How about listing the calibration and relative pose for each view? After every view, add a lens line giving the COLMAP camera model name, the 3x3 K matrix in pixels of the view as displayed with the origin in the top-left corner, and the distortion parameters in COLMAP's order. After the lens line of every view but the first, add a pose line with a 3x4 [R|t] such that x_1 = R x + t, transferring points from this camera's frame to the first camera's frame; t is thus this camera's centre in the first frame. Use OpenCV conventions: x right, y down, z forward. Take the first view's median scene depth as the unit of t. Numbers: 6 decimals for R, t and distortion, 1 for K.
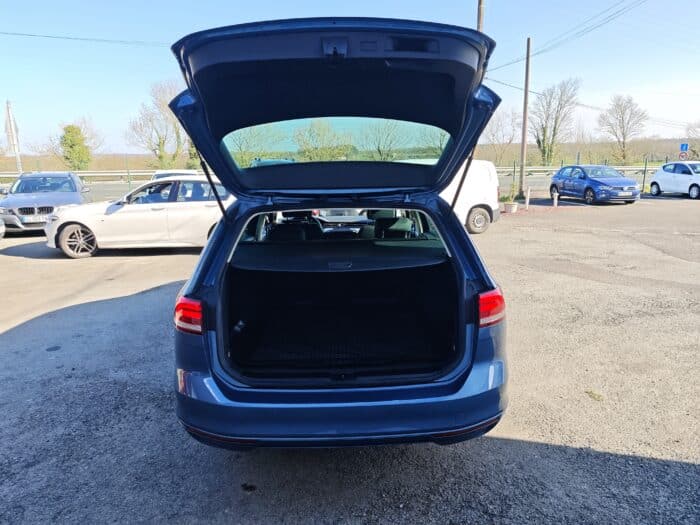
lens RADIAL K [[486.8, 0, 354.1], [0, 486.8, 264.2], [0, 0, 1]] dist [-0.005943, 0.001918]
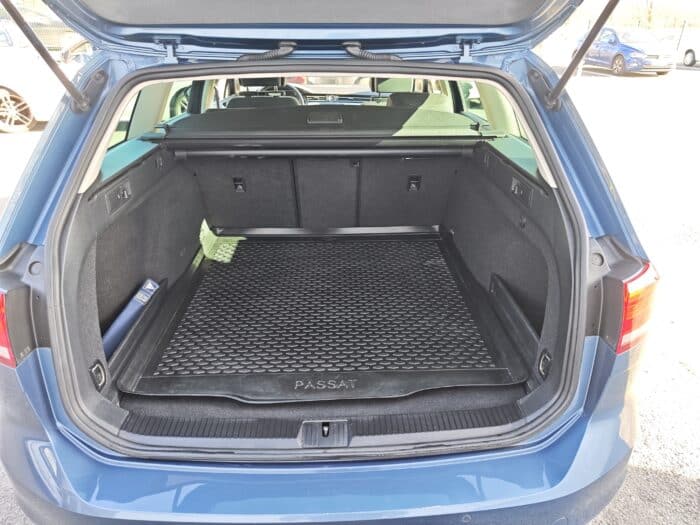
lens RADIAL K [[486.8, 0, 354.1], [0, 486.8, 264.2], [0, 0, 1]] dist [-0.005943, 0.001918]
pose [[0.999770, 0.013361, 0.016796, -0.001027], [-0.017199, 0.966881, 0.254647, -0.016467], [-0.012837, -0.254877, 0.966888, 0.142624]]
